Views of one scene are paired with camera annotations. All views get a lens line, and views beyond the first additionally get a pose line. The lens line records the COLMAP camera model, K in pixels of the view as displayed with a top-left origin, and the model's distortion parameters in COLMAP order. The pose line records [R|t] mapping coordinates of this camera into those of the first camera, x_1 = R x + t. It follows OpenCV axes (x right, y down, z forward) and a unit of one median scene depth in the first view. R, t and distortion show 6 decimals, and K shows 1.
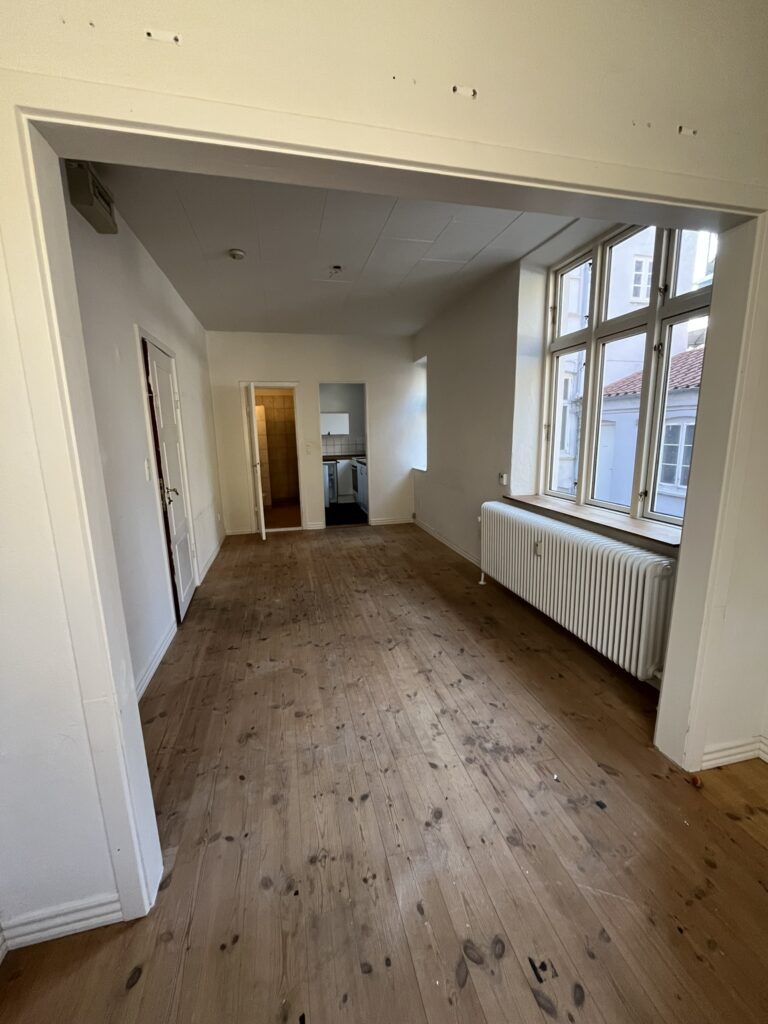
lens RADIAL K [[414.4, 0, 379.9], [0, 414.4, 515.7], [0, 0, 1]] dist [0.001537, -0.000001]
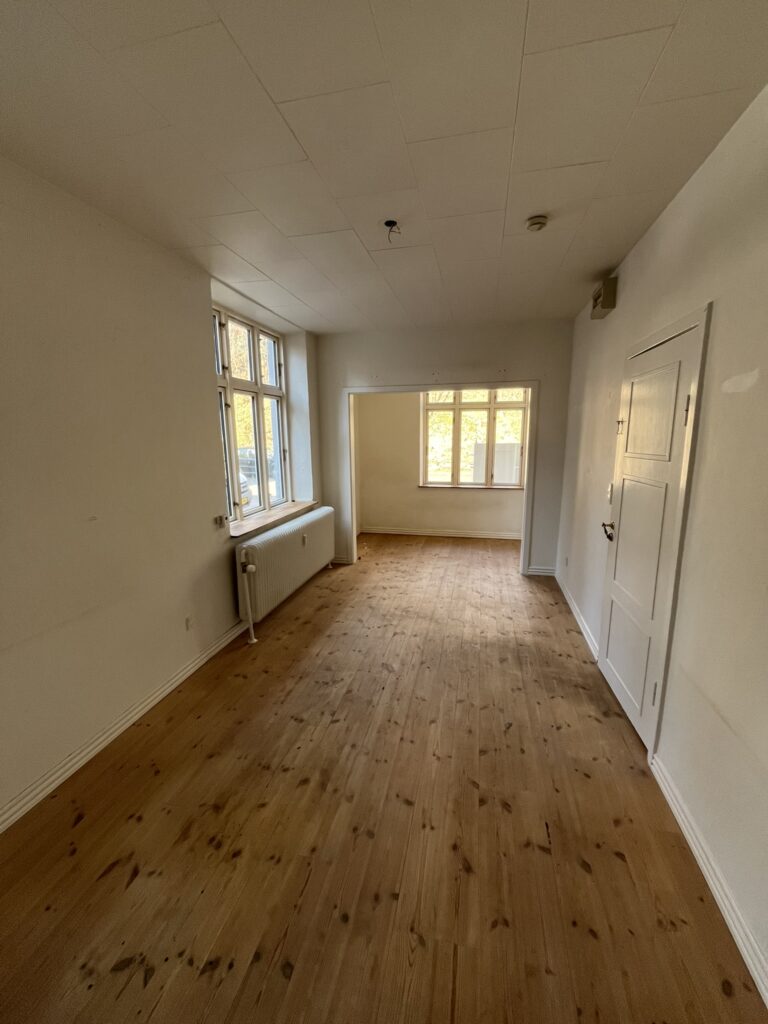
lens RADIAL K [[414.4, 0, 383.6], [0, 414.4, 520.6], [0, 0, 1]] dist [0.001537, -0.000001]
pose [[-0.896575, -0.064522, 0.438167, -0.445904], [0.115177, 0.921323, 0.371345, -0.445627], [-0.427653, 0.383406, -0.818604, 1.880370]]
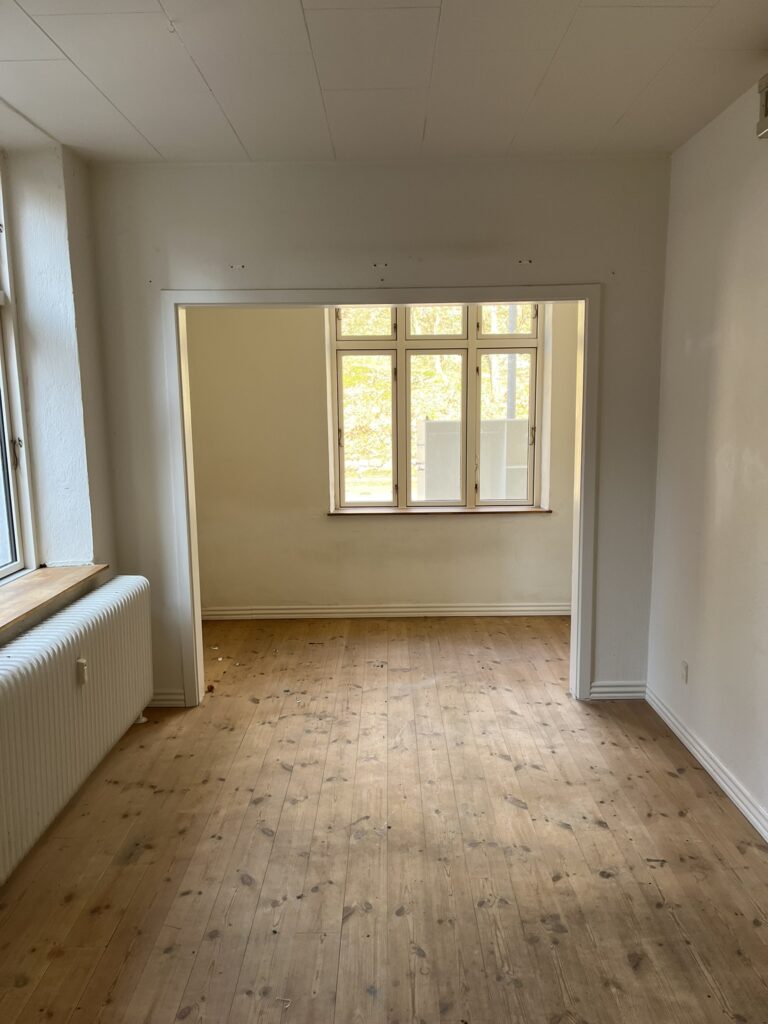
lens RADIAL K [[771.9, 0, 387.5], [0, 771.9, 528.1], [0, 0, 1]] dist [0.071210, -0.098632]
pose [[-0.973025, -0.004992, 0.230647, -0.228684], [0.077464, 0.934651, 0.347026, -0.394295], [-0.217307, 0.355532, -0.909052, 1.652472]]
